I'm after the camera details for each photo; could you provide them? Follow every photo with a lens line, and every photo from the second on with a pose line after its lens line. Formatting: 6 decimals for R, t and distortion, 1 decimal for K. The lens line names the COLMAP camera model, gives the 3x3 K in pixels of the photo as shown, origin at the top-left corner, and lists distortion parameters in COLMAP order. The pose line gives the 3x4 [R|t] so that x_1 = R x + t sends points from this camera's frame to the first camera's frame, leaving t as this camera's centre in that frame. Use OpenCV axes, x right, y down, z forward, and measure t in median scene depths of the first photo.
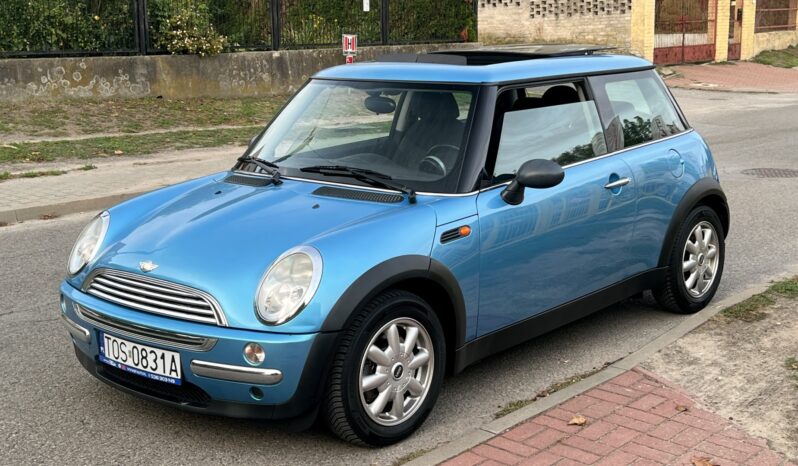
lens RADIAL K [[1108.6, 0, 411.0], [0, 1108.6, 235.7], [0, 0, 1]] dist [0.093005, 0.000000]
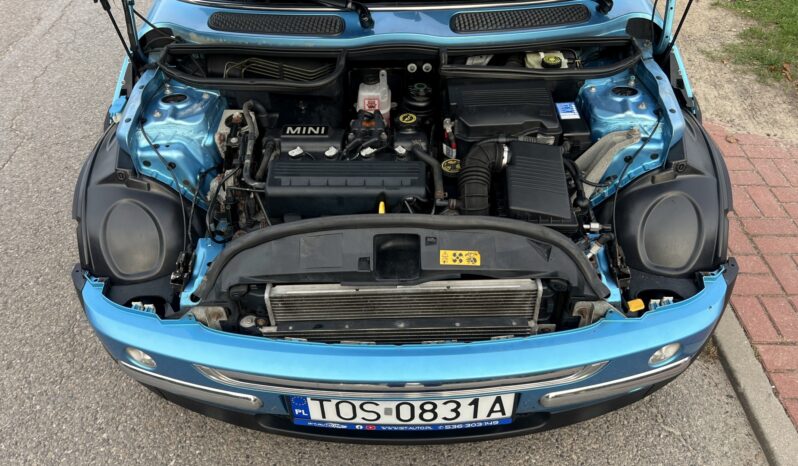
lens RADIAL K [[625.9, 0, 394.1], [0, 625.9, 229.8], [0, 0, 1]] dist [0.059905, -0.072465]
pose [[0.768024, -0.424950, 0.479120, -0.361235], [0.136679, 0.839660, 0.525632, -0.147651], [-0.625665, -0.338212, 0.702962, 0.779836]]
